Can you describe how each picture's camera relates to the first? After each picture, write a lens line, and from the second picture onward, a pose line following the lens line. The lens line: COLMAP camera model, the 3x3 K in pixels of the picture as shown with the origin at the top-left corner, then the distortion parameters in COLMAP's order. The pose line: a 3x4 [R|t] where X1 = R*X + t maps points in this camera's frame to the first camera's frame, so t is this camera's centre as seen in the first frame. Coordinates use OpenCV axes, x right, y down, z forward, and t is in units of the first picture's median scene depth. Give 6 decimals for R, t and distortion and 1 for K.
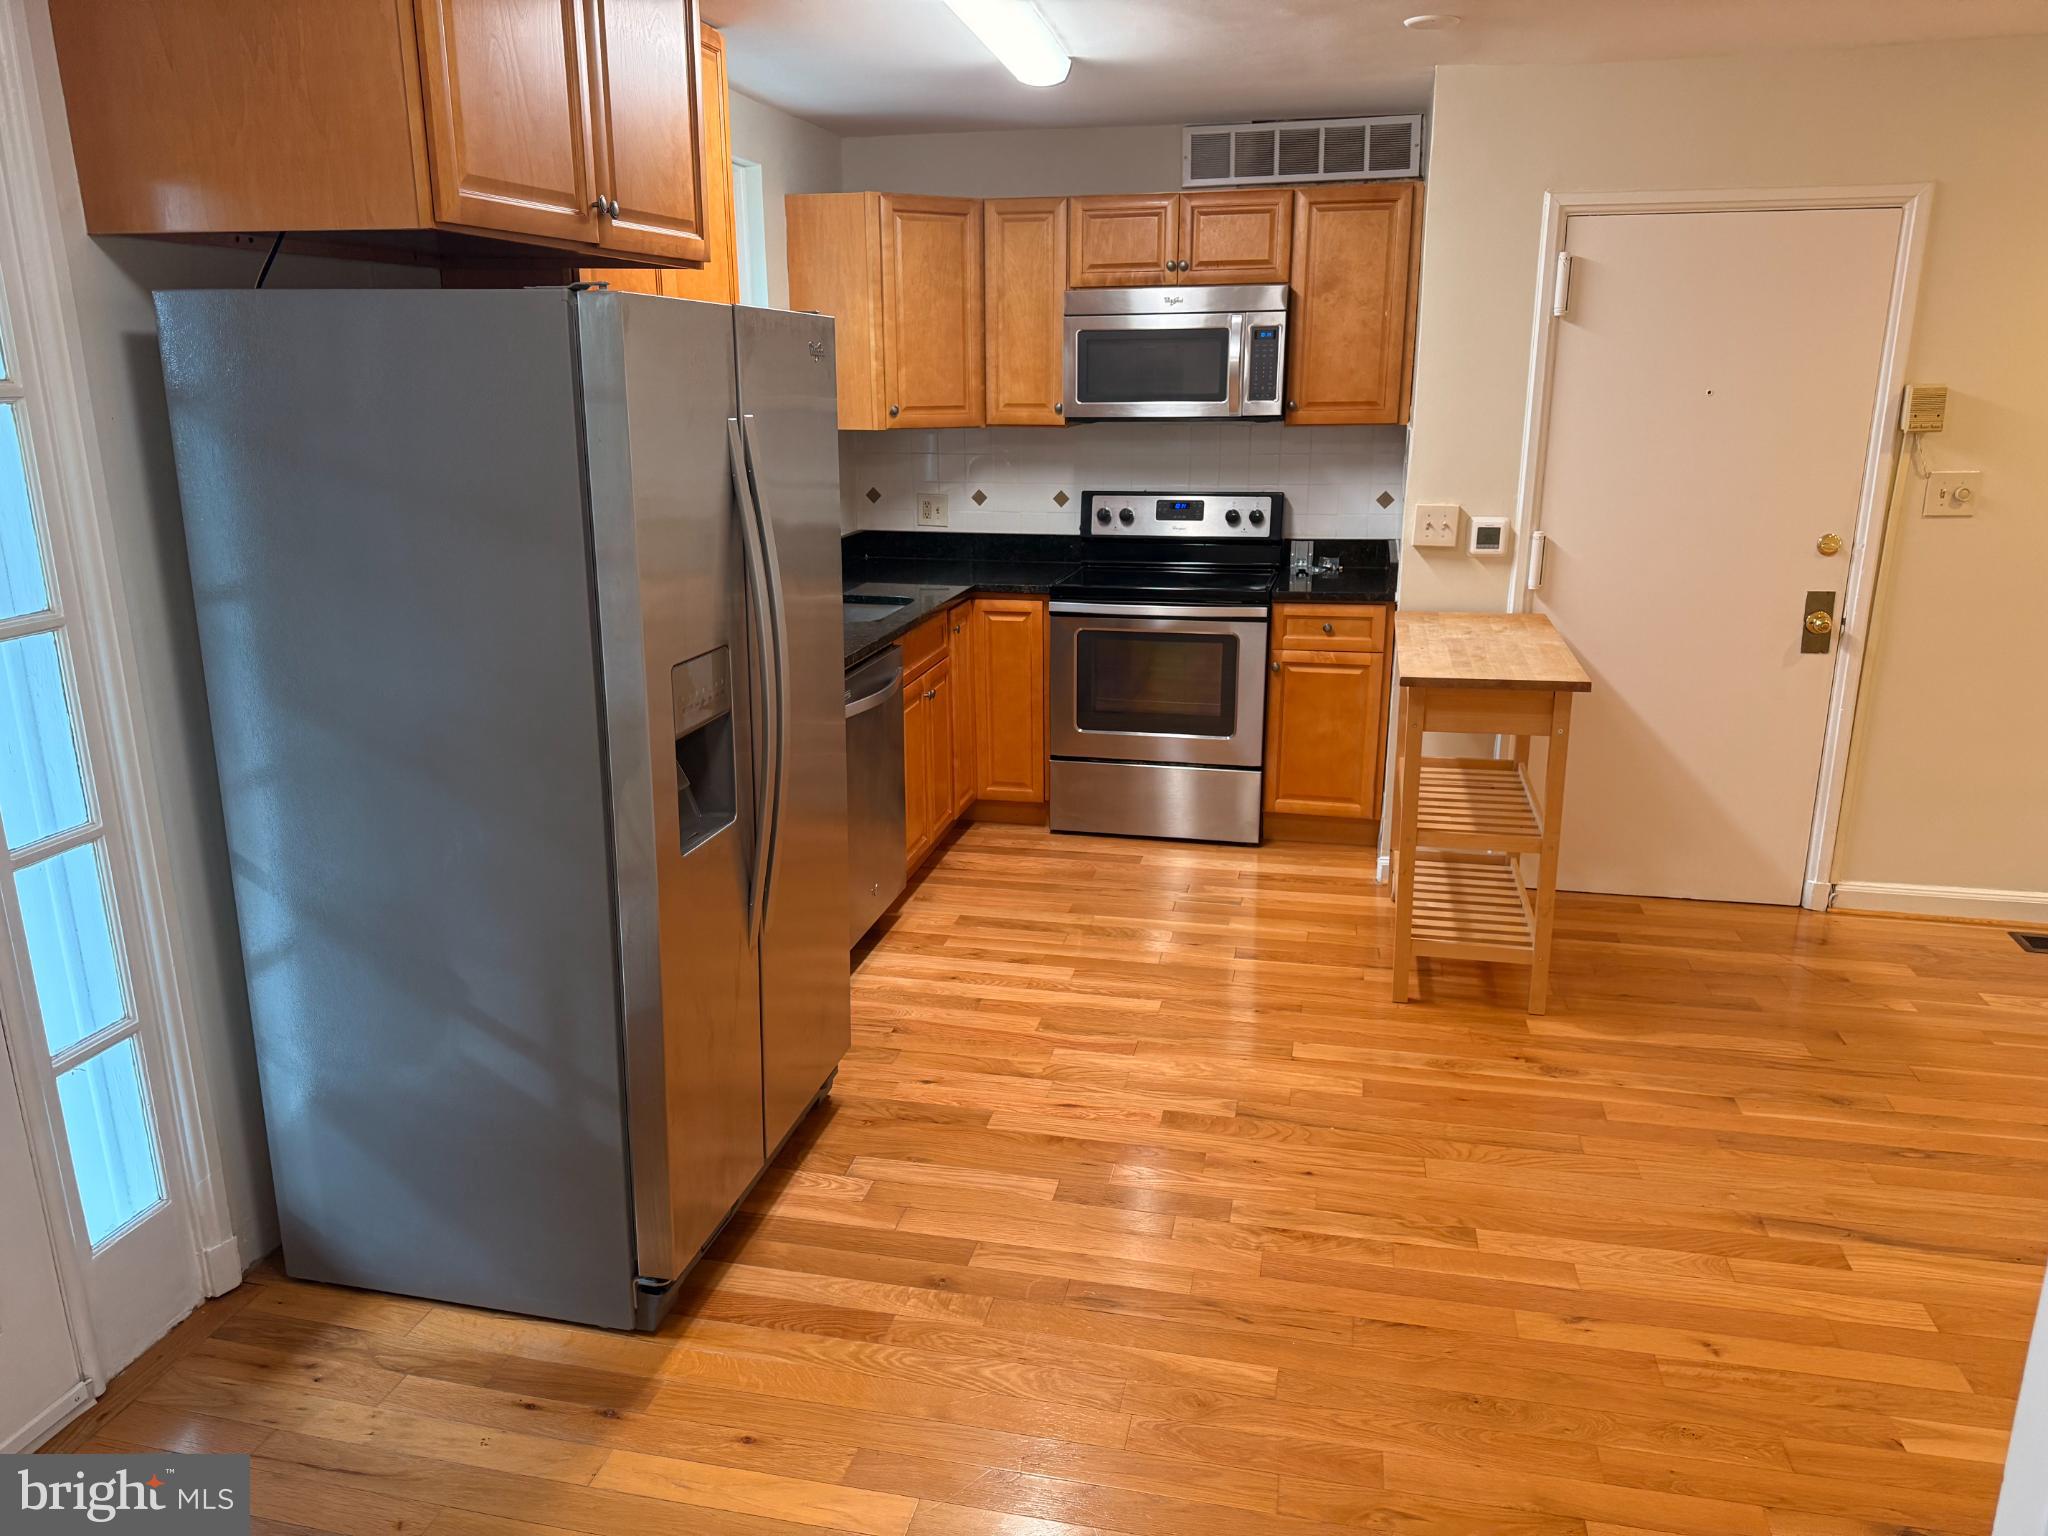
lens RADIAL K [[1444.0, 0, 1015.6], [0, 1444.0, 759.3], [0, 0, 1]] dist [0.105490, -0.150446]
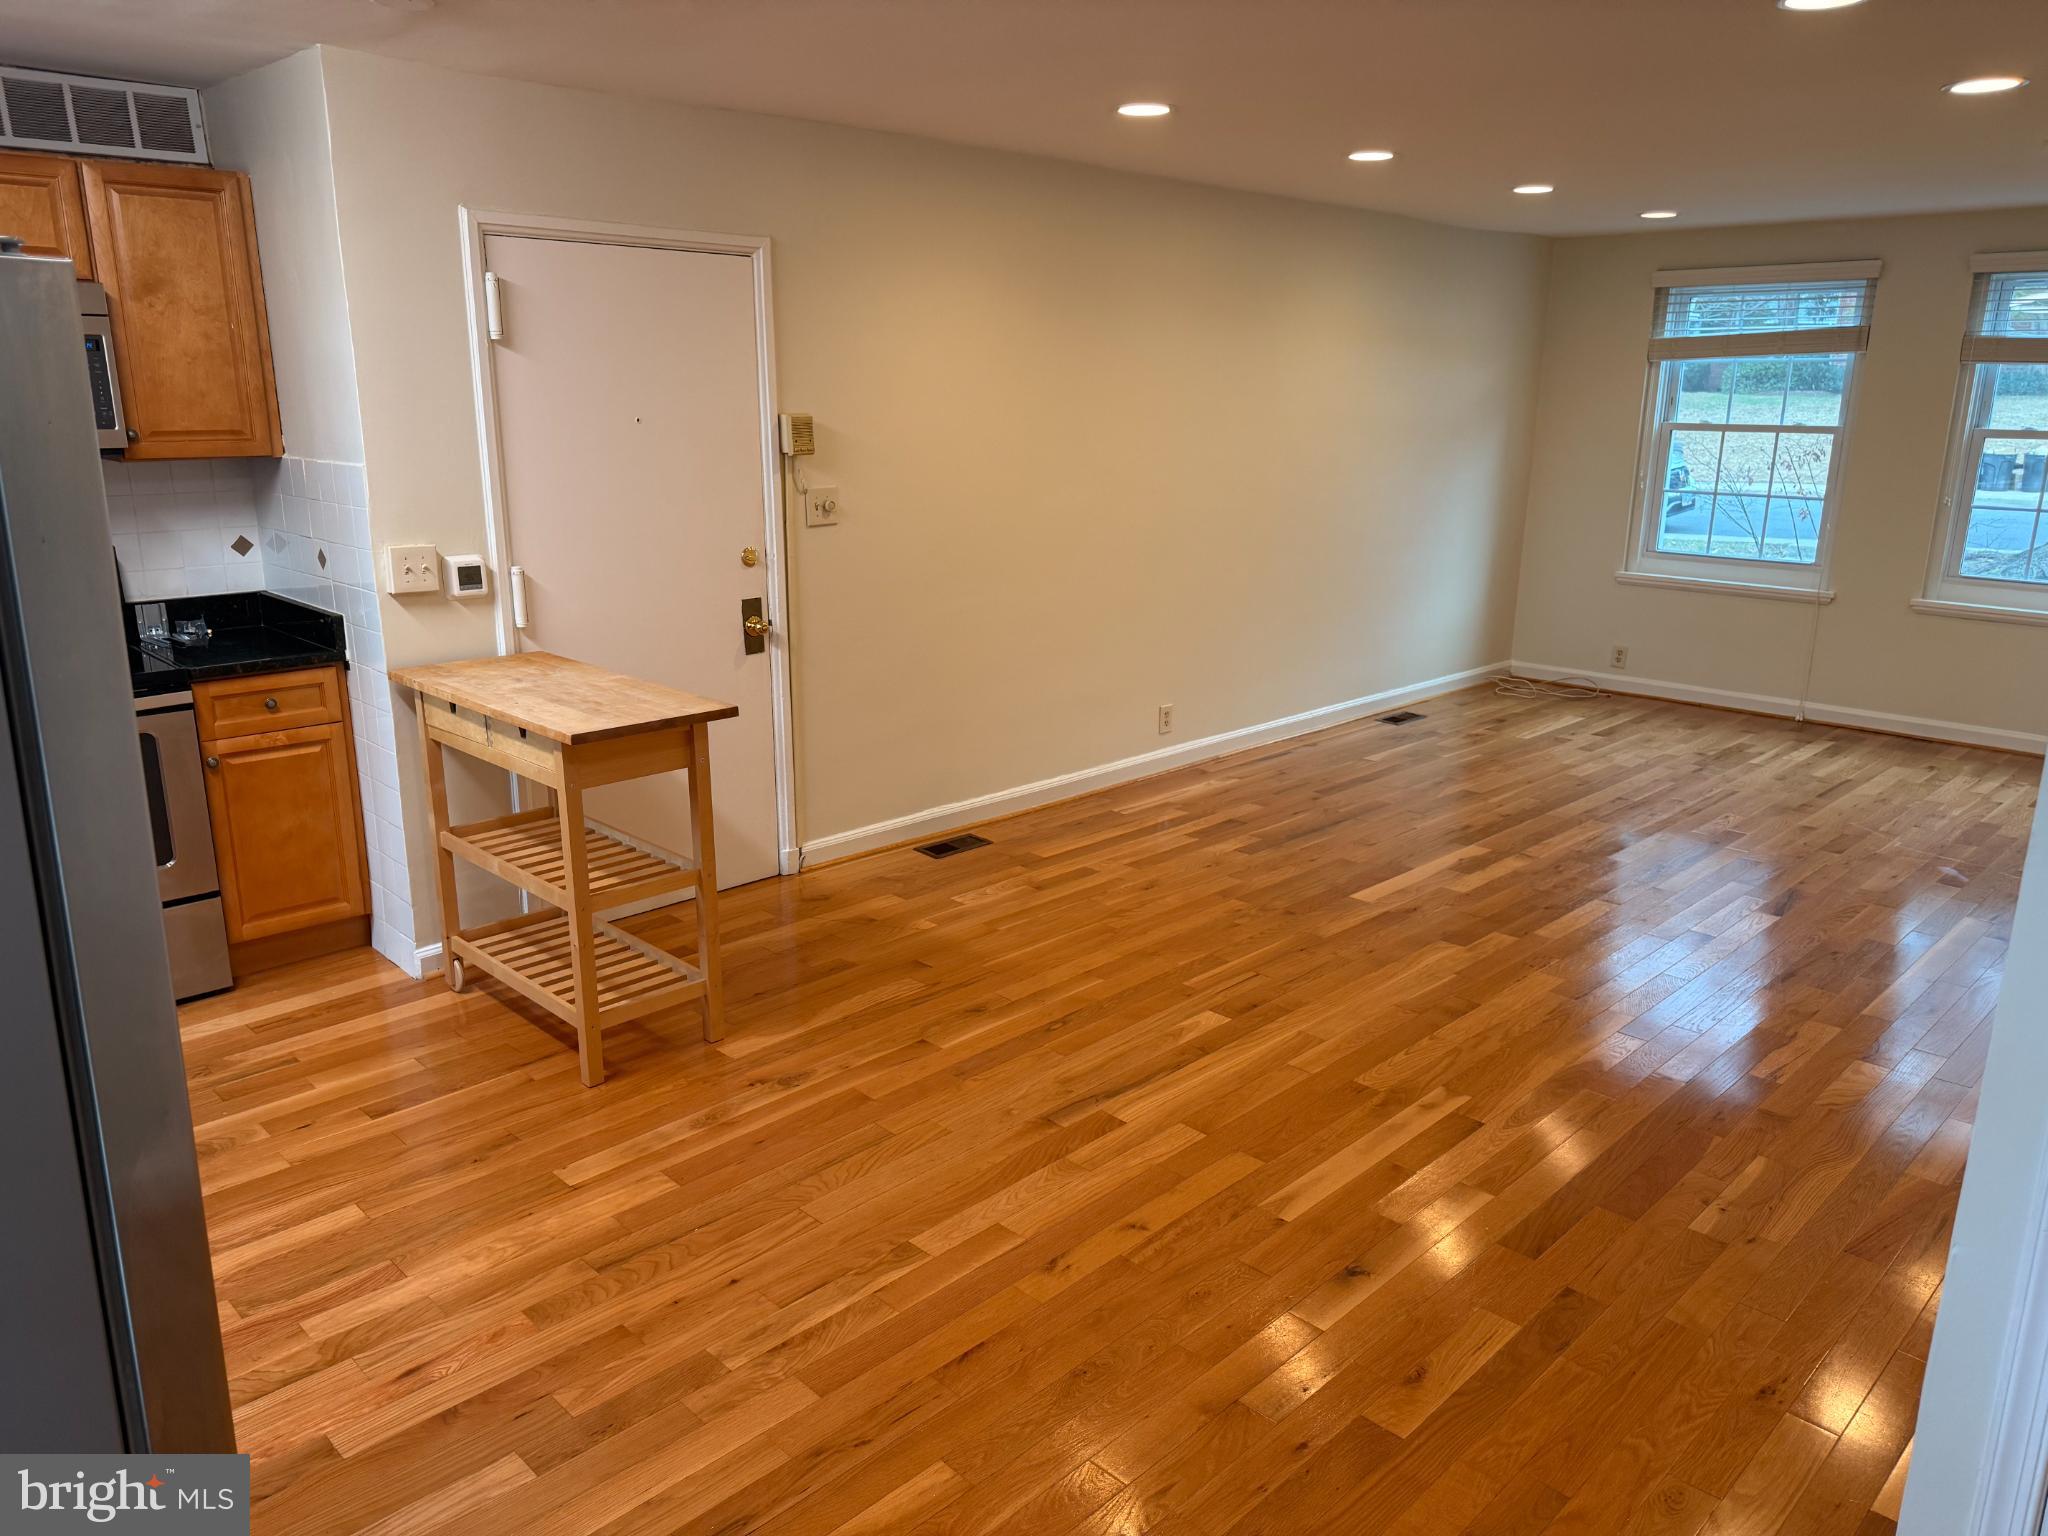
lens RADIAL K [[1444.0, 0, 1015.6], [0, 1444.0, 759.3], [0, 0, 1]] dist [0.105490, -0.150446]
pose [[0.536436, -0.199432, 0.820039, -0.286504], [0.209988, 0.972660, 0.099184, -0.063270], [-0.817399, 0.118992, 0.563648, 0.226620]]
